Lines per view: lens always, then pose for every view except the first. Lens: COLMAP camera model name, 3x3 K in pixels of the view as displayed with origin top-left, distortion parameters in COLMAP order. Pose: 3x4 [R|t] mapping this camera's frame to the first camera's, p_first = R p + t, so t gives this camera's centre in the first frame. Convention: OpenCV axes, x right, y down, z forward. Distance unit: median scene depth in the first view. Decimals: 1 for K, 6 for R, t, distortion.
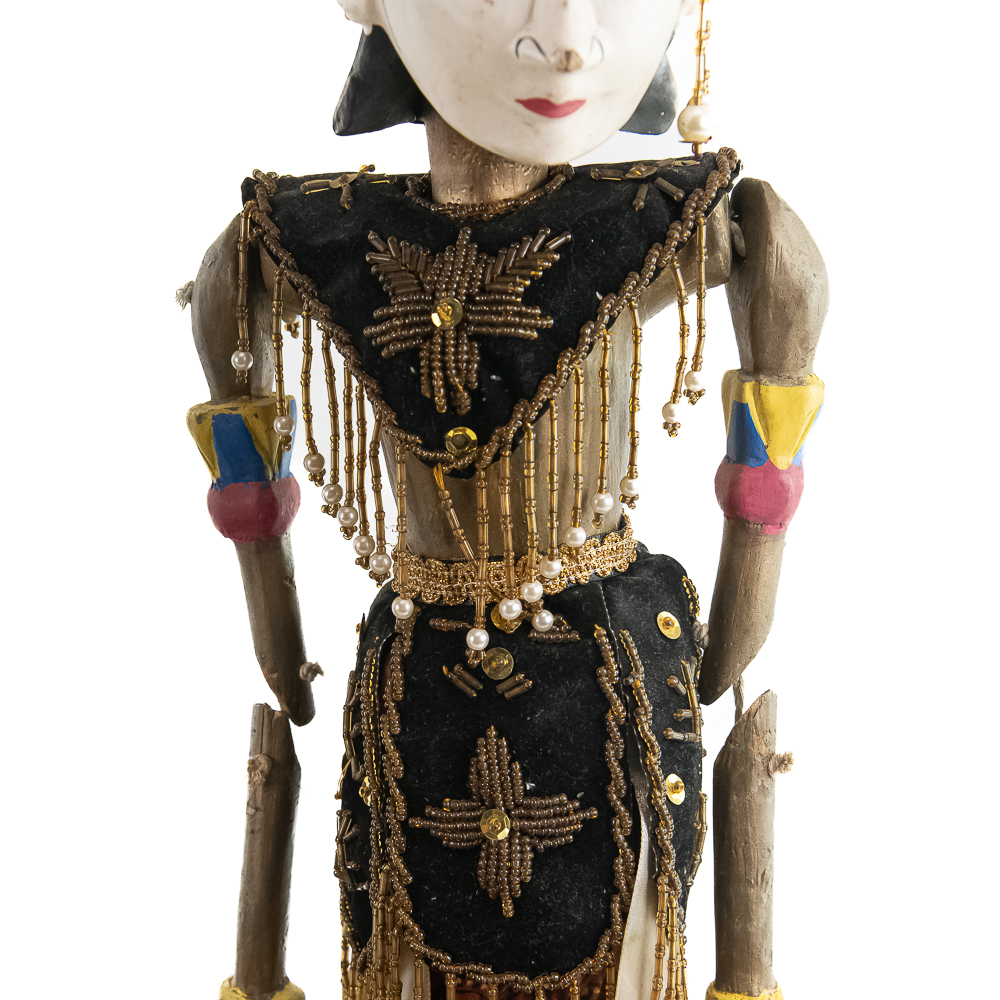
lens RADIAL K [[2097.0, 0, 500.0], [0, 2097.0, 500.0], [0, 0, 1]] dist [0.013914, 0.081205]
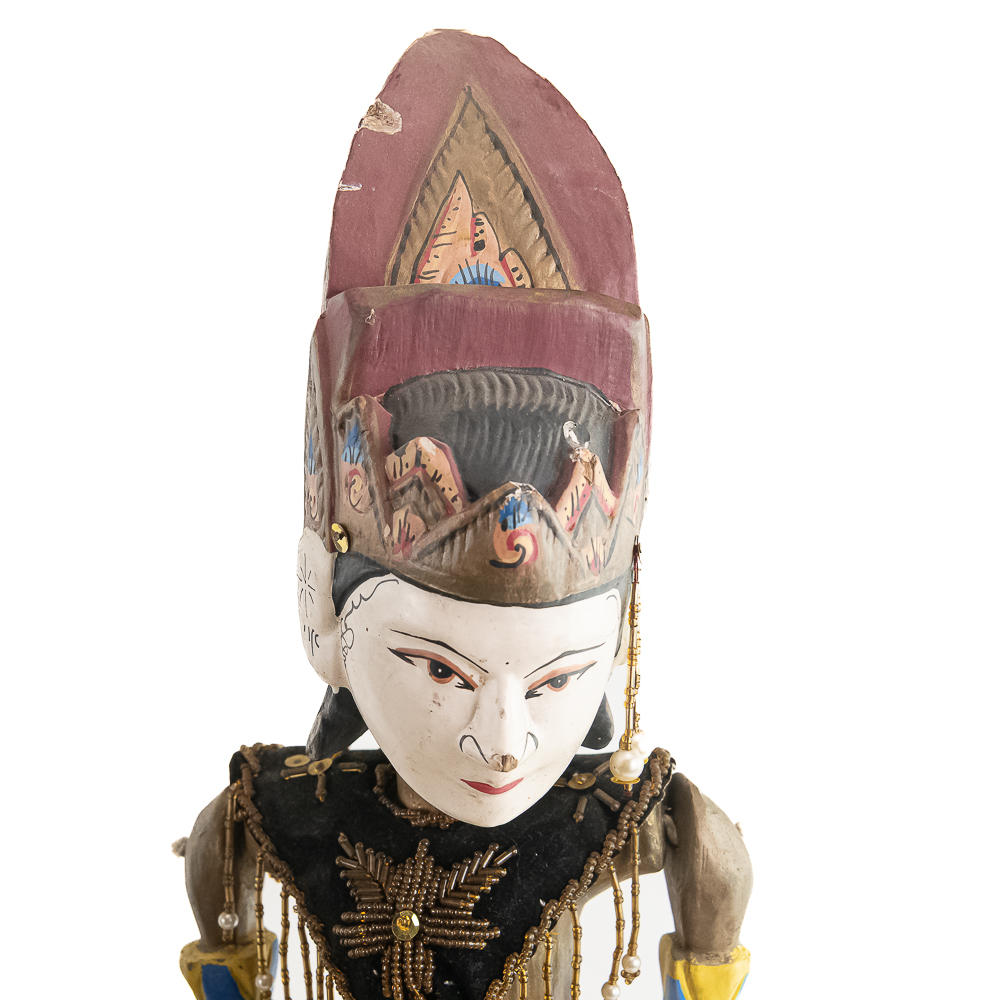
lens RADIAL K [[2097.0, 0, 500.0], [0, 2097.0, 500.0], [0, 0, 1]] dist [0.013914, 0.081205]
pose [[0.999837, 0.004725, -0.017413, 0.042010], [-0.005261, 0.999509, -0.030887, -0.270459], [0.017259, 0.030974, 0.999371, -0.125751]]
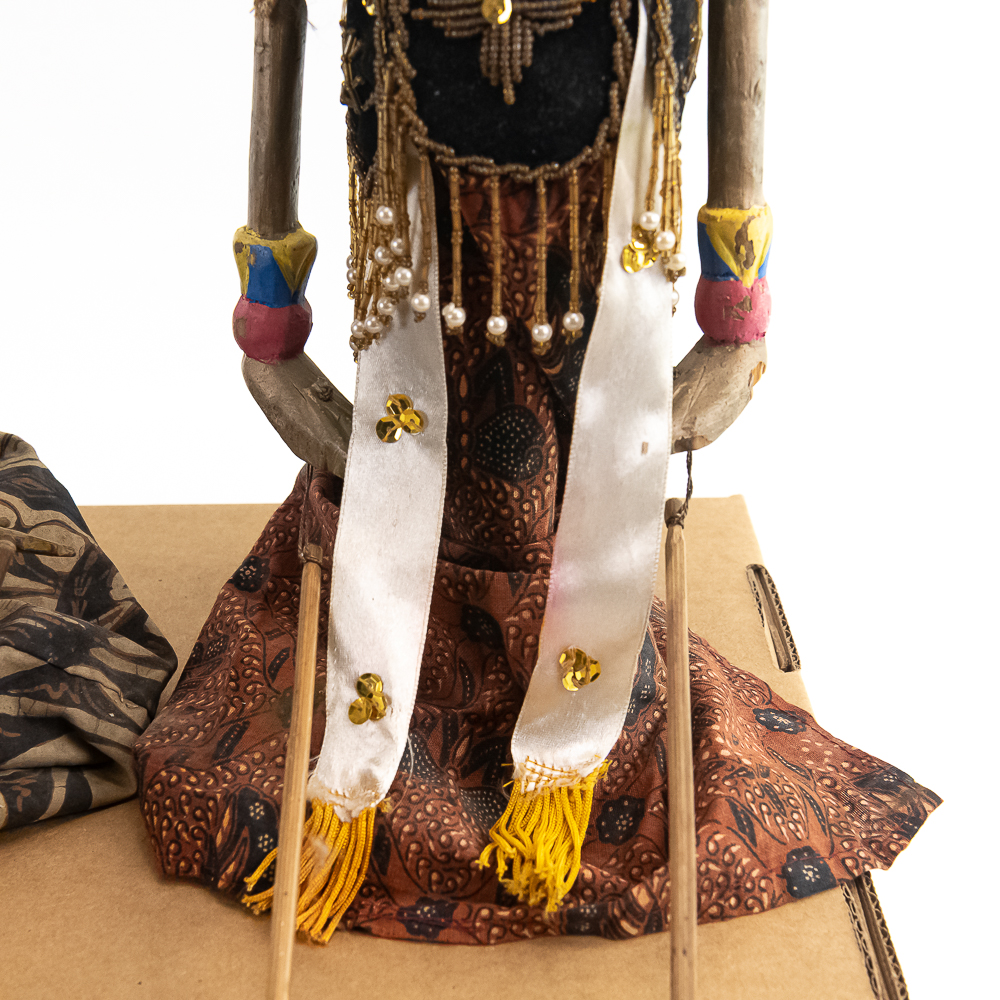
lens RADIAL K [[1848.4, 0, 500.0], [0, 1848.4, 500.0], [0, 0, 1]] dist [0.005526, 0.095857]
pose [[0.999979, -0.006281, 0.001781, -0.003630], [0.005881, 0.985071, 0.172049, 0.235355], [-0.002836, -0.172035, 0.985087, 0.073349]]
